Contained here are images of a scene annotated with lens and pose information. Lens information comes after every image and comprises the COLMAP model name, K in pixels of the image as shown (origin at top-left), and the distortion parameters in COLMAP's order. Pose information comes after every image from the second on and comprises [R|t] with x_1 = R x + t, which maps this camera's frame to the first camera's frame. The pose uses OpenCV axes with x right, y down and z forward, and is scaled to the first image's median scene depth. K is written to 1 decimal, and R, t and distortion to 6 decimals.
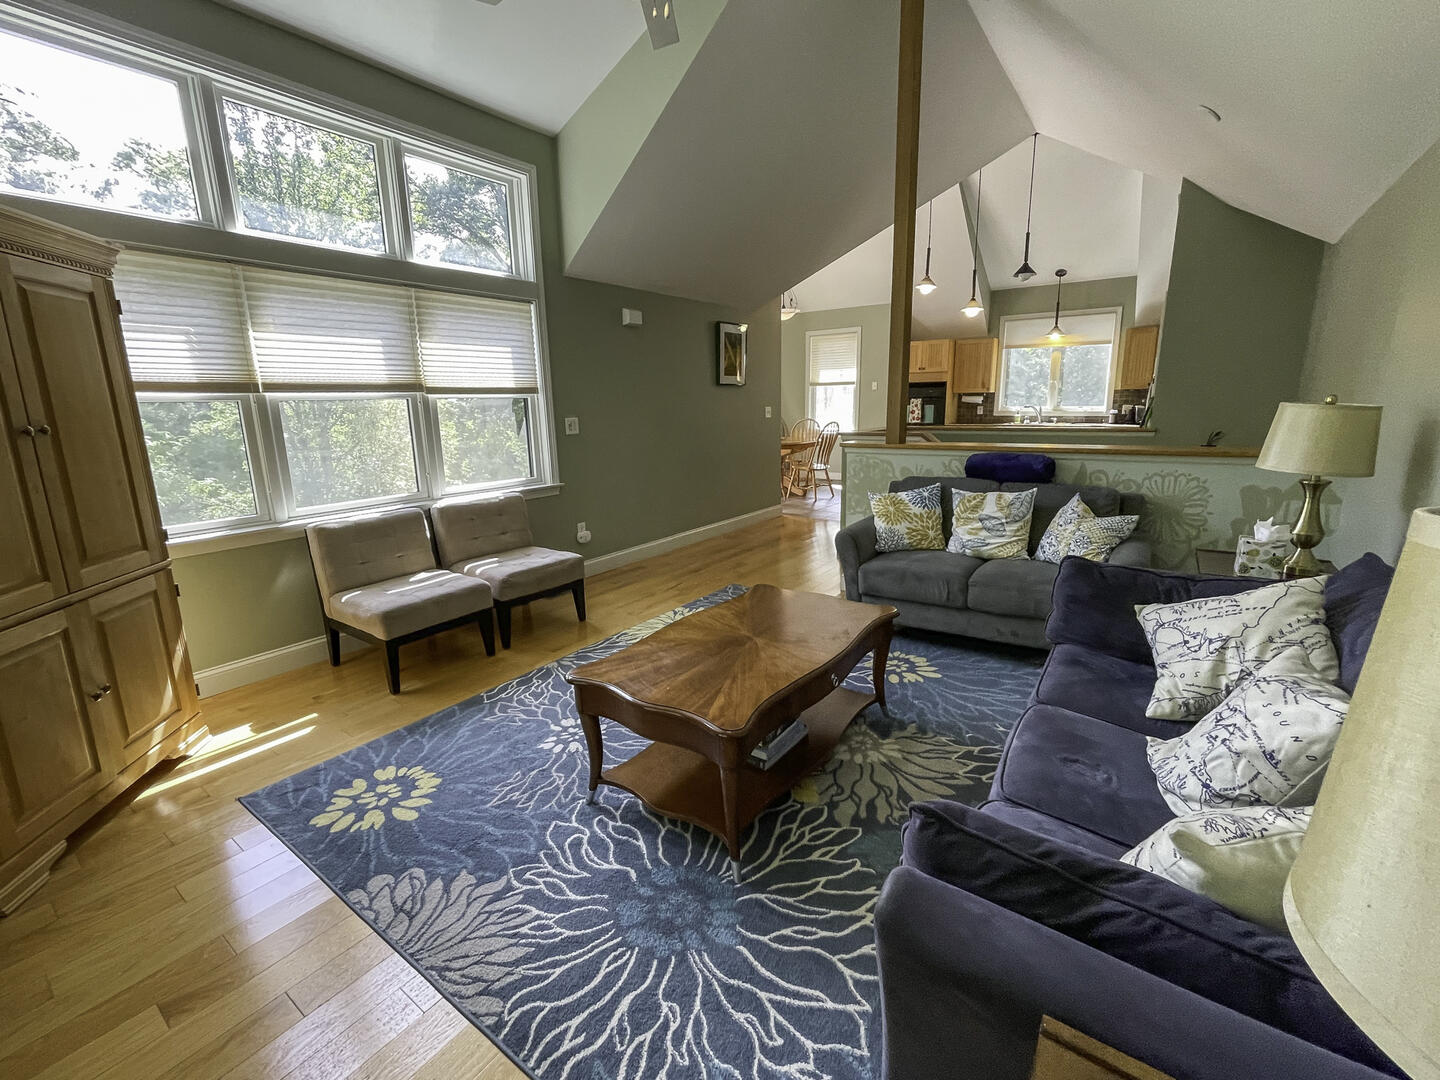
lens RADIAL K [[605.7, 0, 720.0], [0, 605.7, 540.0], [0, 0, 1]] dist [-0.000035, -0.000016]
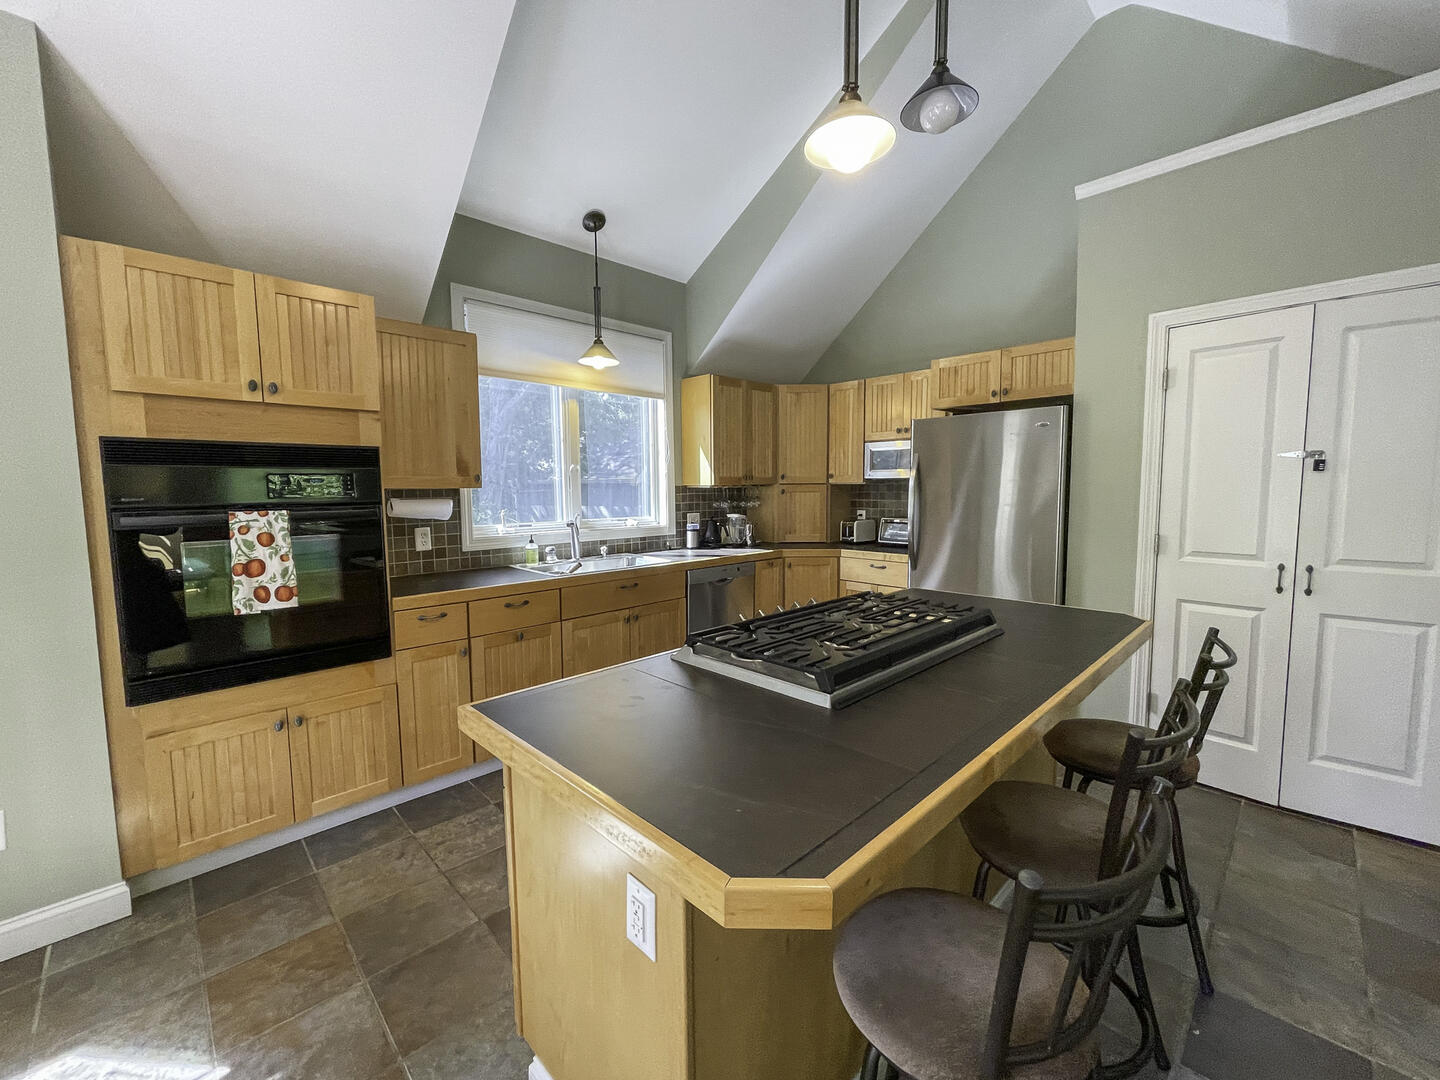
lens RADIAL K [[605.7, 0, 720.0], [0, 605.7, 540.0], [0, 0, 1]] dist [-0.000035, -0.000016]
pose [[0.172828, -0.074238, 0.982150, 0.129958], [0.229342, 0.972781, 0.033172, -0.203622], [-0.957879, 0.219515, 0.185150, 0.845400]]
